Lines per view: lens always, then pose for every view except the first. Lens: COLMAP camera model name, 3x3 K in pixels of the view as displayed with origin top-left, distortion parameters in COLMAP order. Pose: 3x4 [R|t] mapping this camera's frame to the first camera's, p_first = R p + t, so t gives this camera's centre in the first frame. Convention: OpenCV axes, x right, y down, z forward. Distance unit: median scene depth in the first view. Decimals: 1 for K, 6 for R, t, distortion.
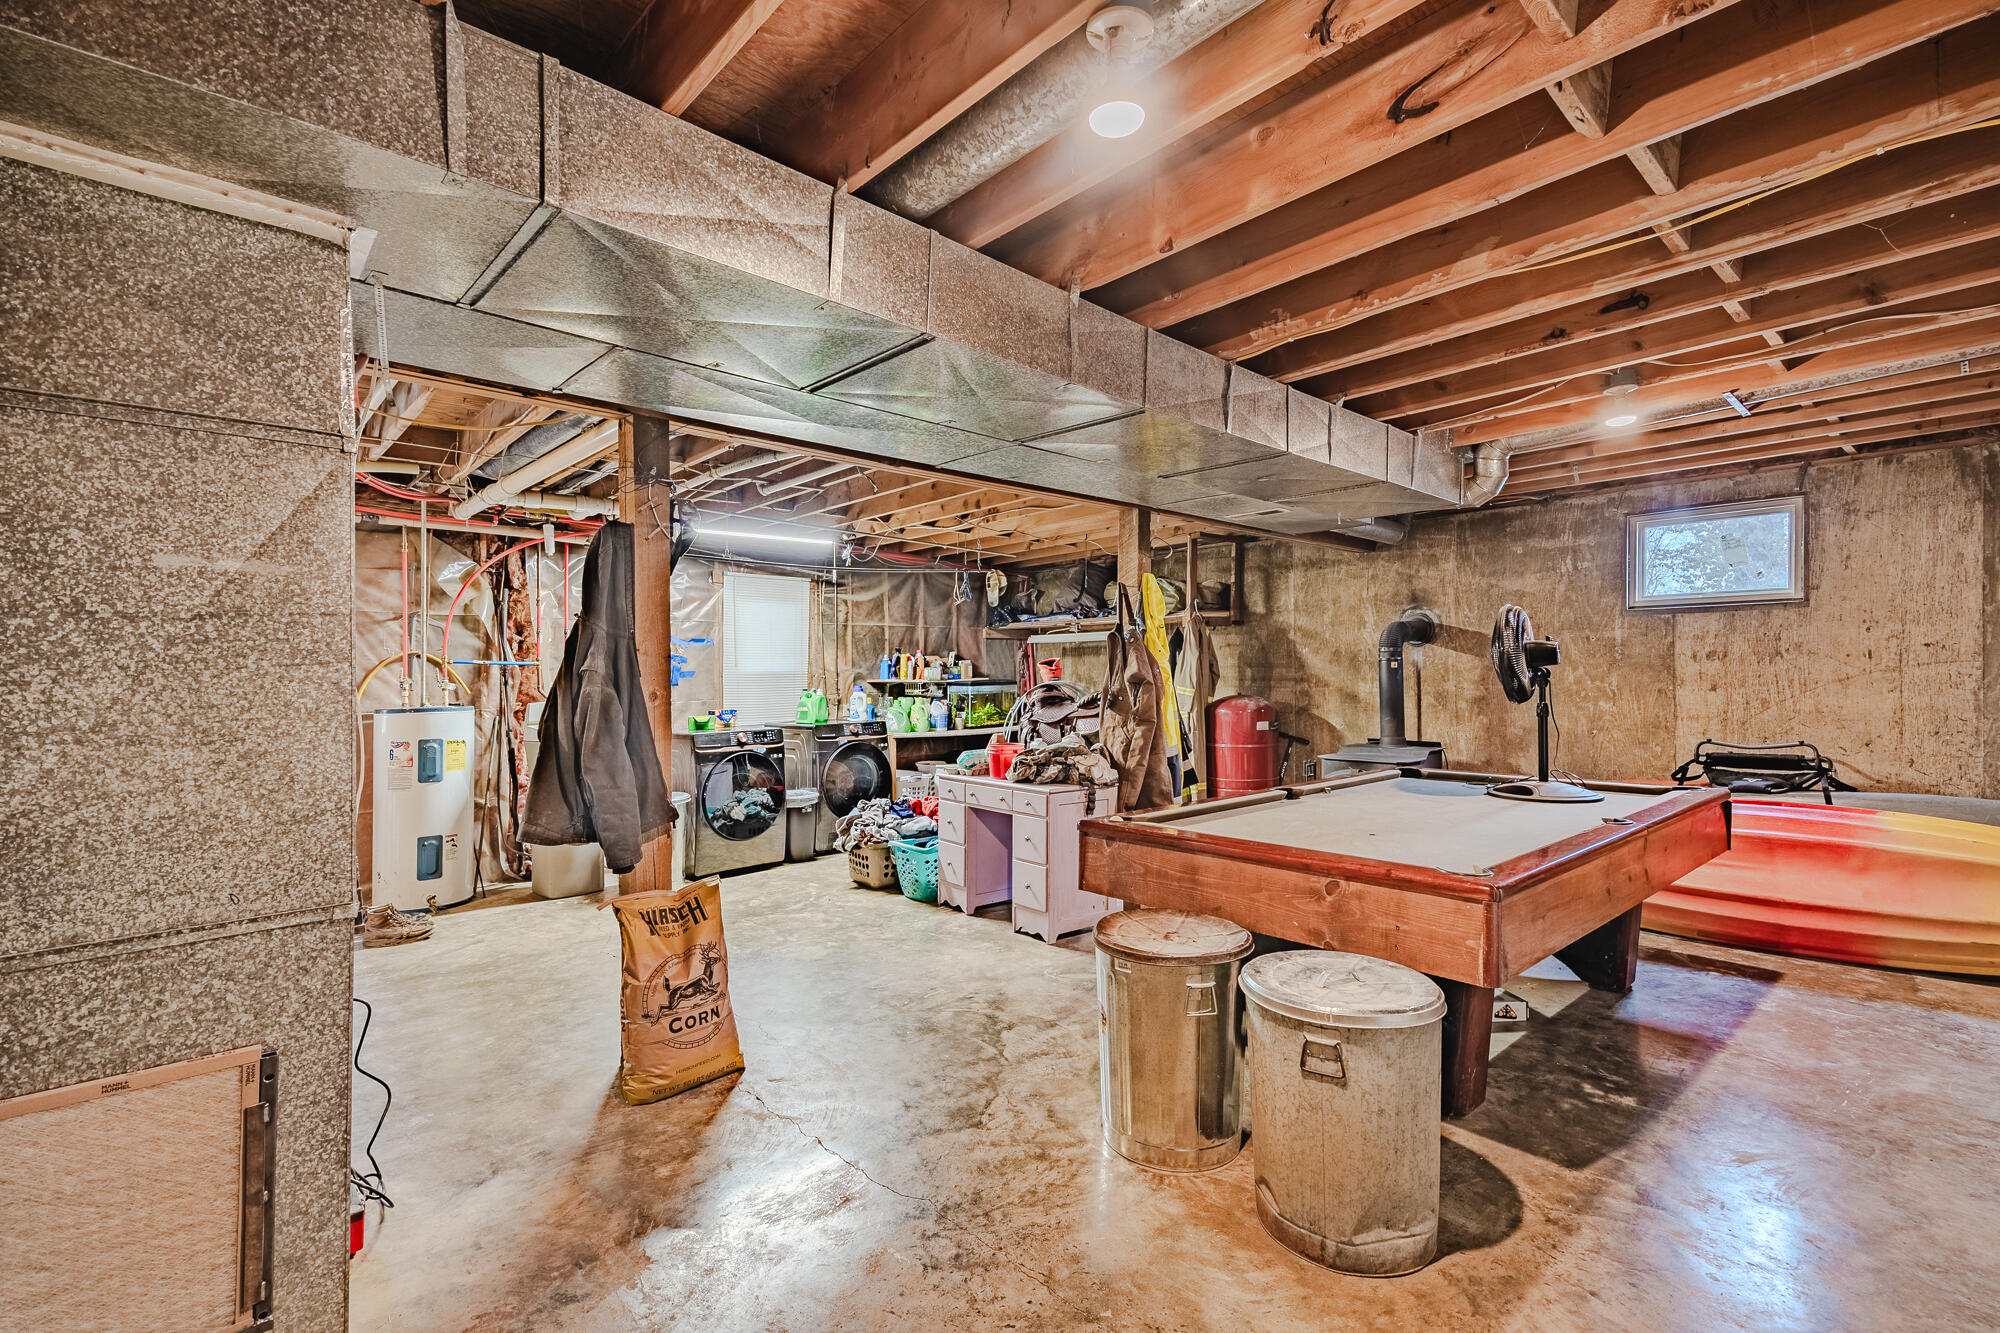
lens RADIAL K [[913.9, 0, 1000.9], [0, 913.9, 669.8], [0, 0, 1]] dist [-0.000306, -0.000033]
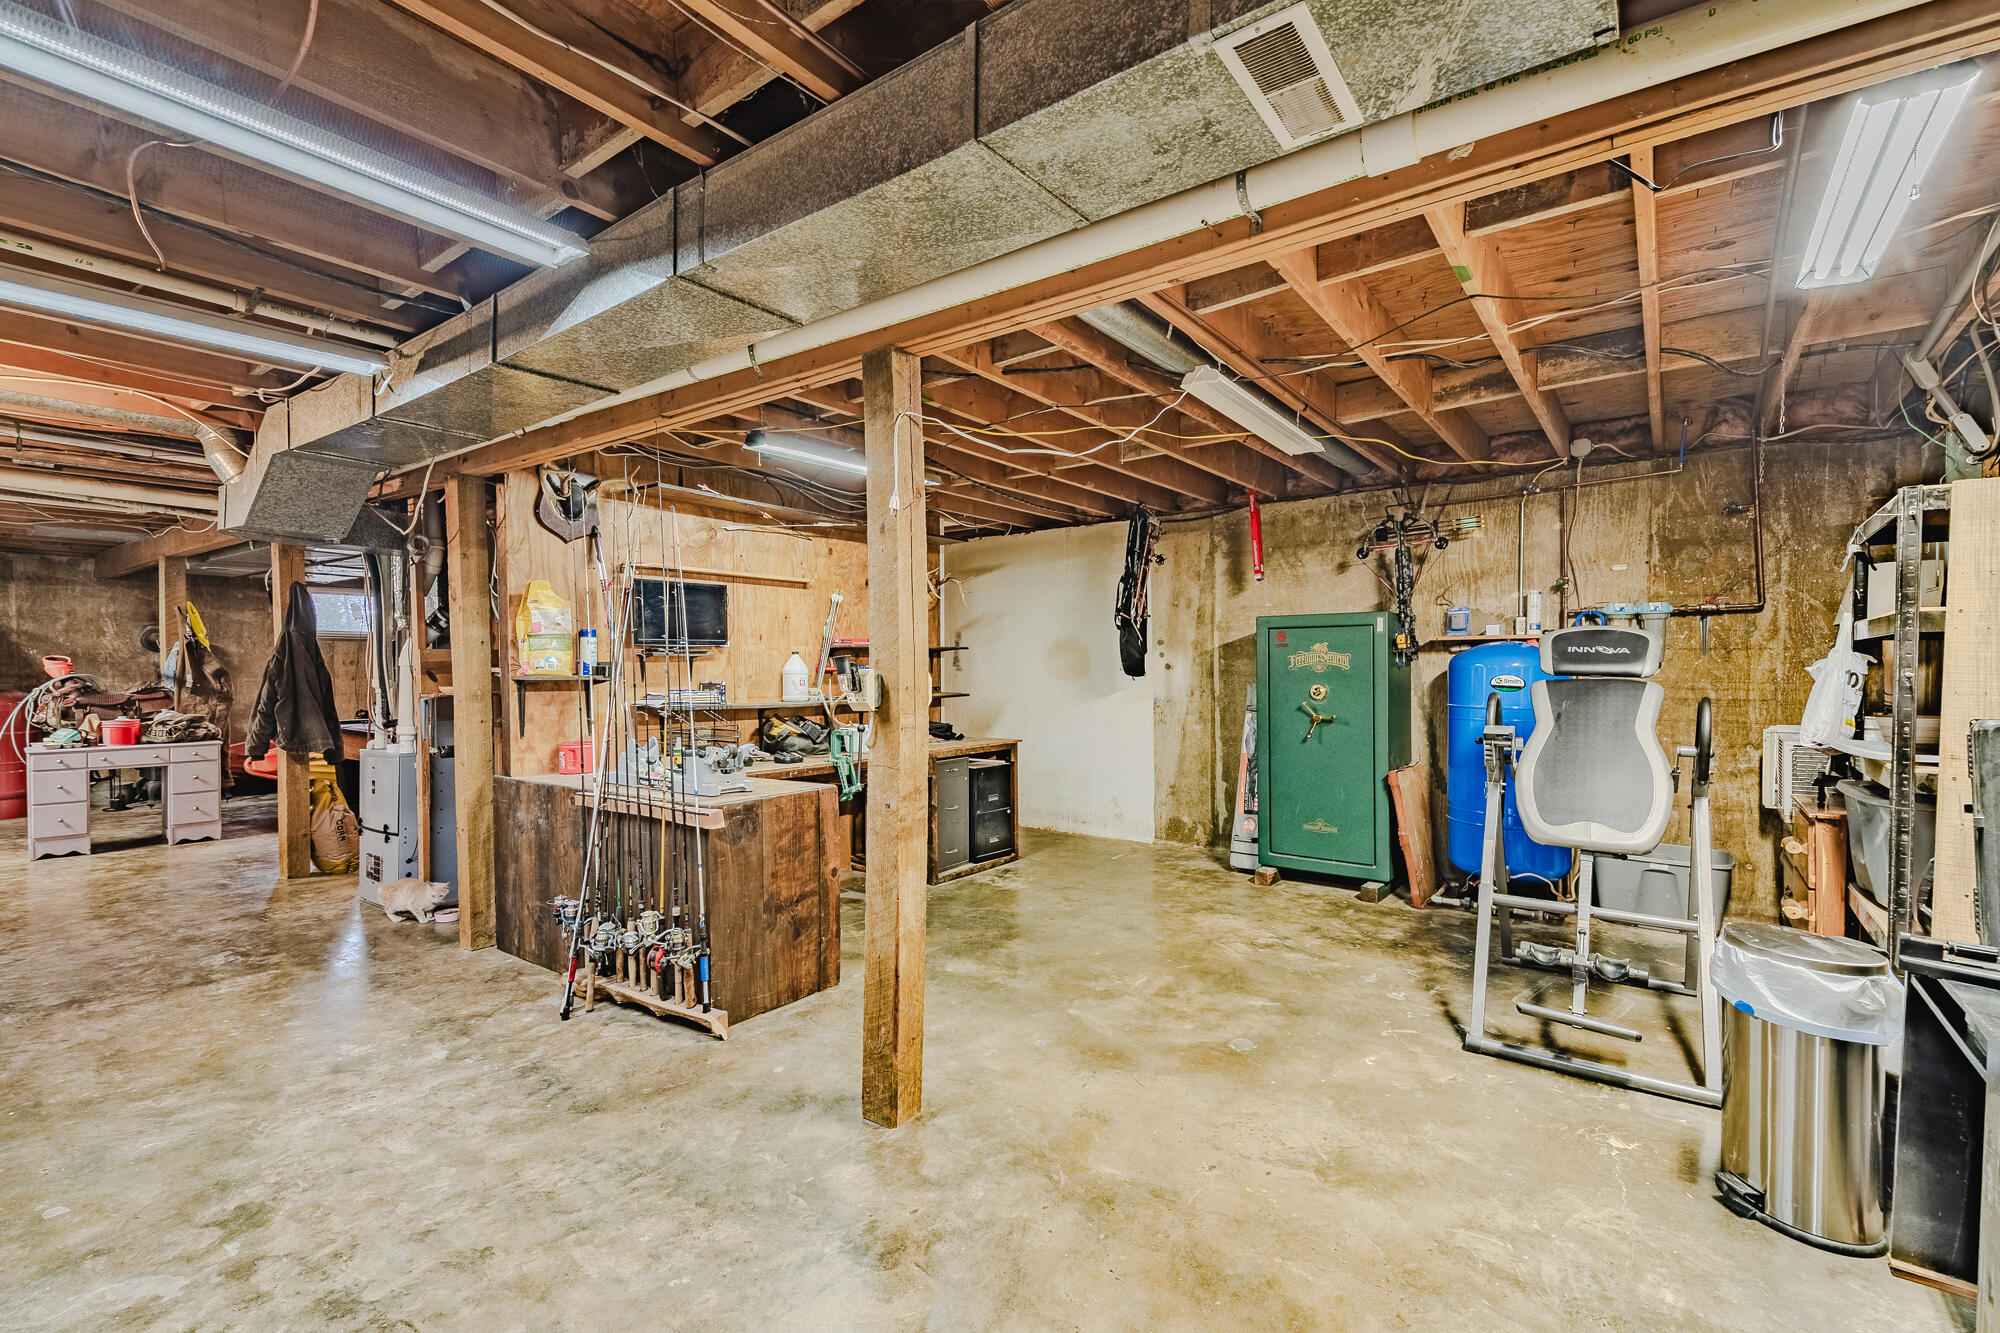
lens RADIAL K [[913.9, 0, 998.1], [0, 913.9, 676.3], [0, 0, 1]] dist [-0.000306, -0.000033]
pose [[-0.189169, 0.001967, 0.981943, -1.094026], [-0.001209, 0.999997, -0.002236, 0.012334], [-0.981944, -0.001610, -0.189166, -0.007794]]
